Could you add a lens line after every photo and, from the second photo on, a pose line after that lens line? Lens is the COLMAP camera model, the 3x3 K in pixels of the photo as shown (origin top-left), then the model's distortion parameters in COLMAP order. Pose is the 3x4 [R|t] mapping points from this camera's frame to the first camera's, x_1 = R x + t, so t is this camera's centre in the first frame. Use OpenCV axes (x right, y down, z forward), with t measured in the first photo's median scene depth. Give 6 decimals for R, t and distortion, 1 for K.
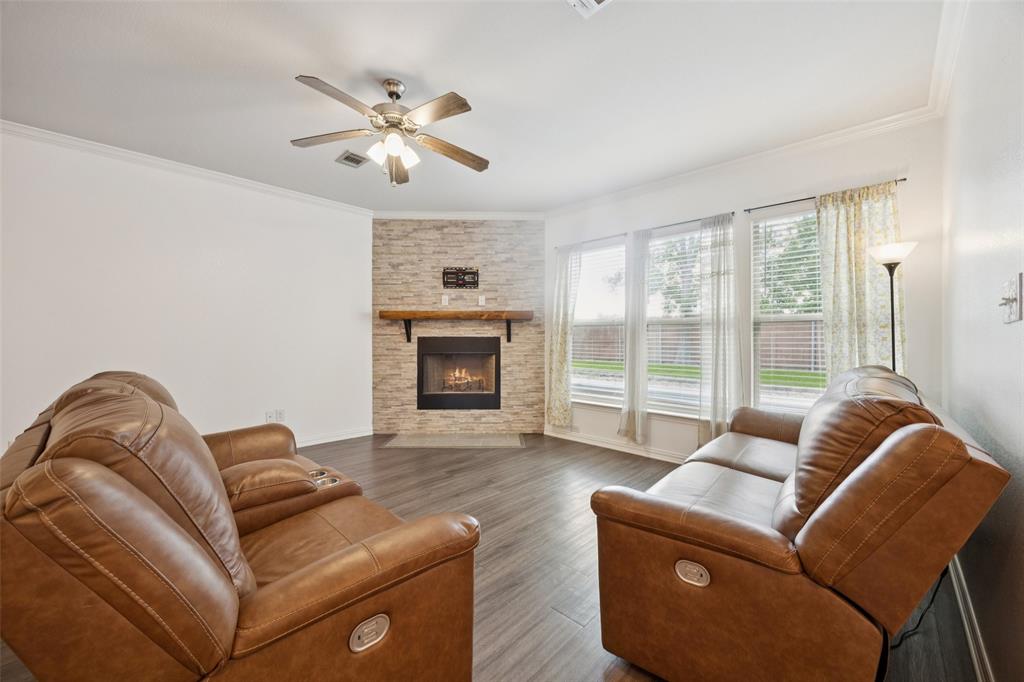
lens RADIAL K [[392.8, 0, 511.3], [0, 392.8, 334.7], [0, 0, 1]] dist [-0.000935, 0.000032]
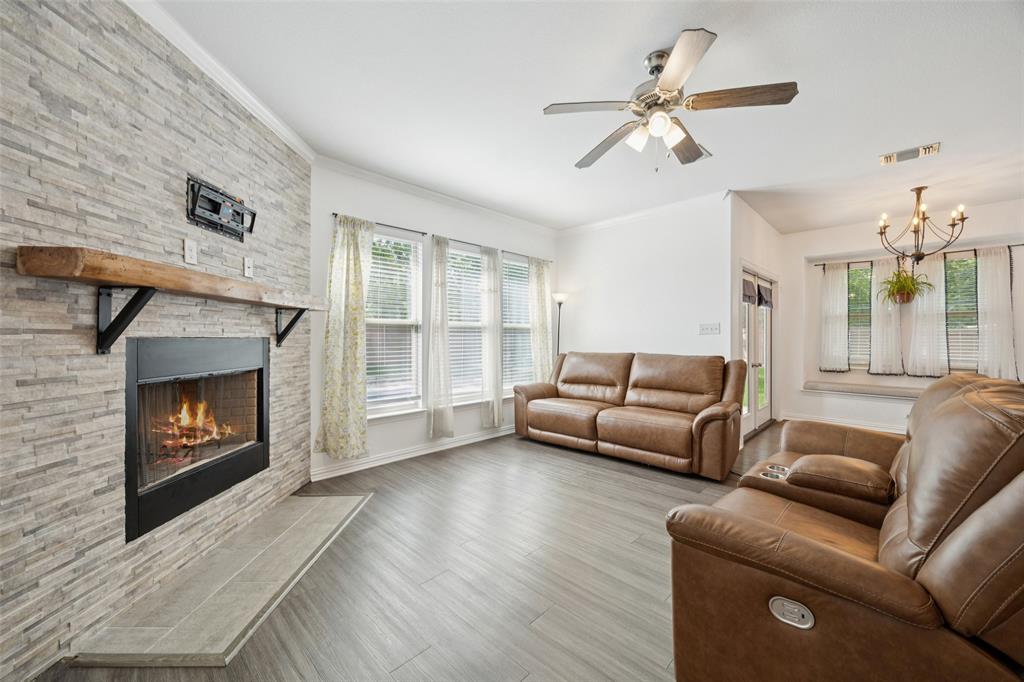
lens RADIAL K [[392.8, 0, 511.3], [0, 392.8, 334.7], [0, 0, 1]] dist [-0.000935, 0.000032]
pose [[0.012405, 0.006975, 0.999899, -0.587644], [-0.007265, 0.999950, -0.006885, 0.002373], [-0.999897, -0.007179, 0.012455, 0.649544]]
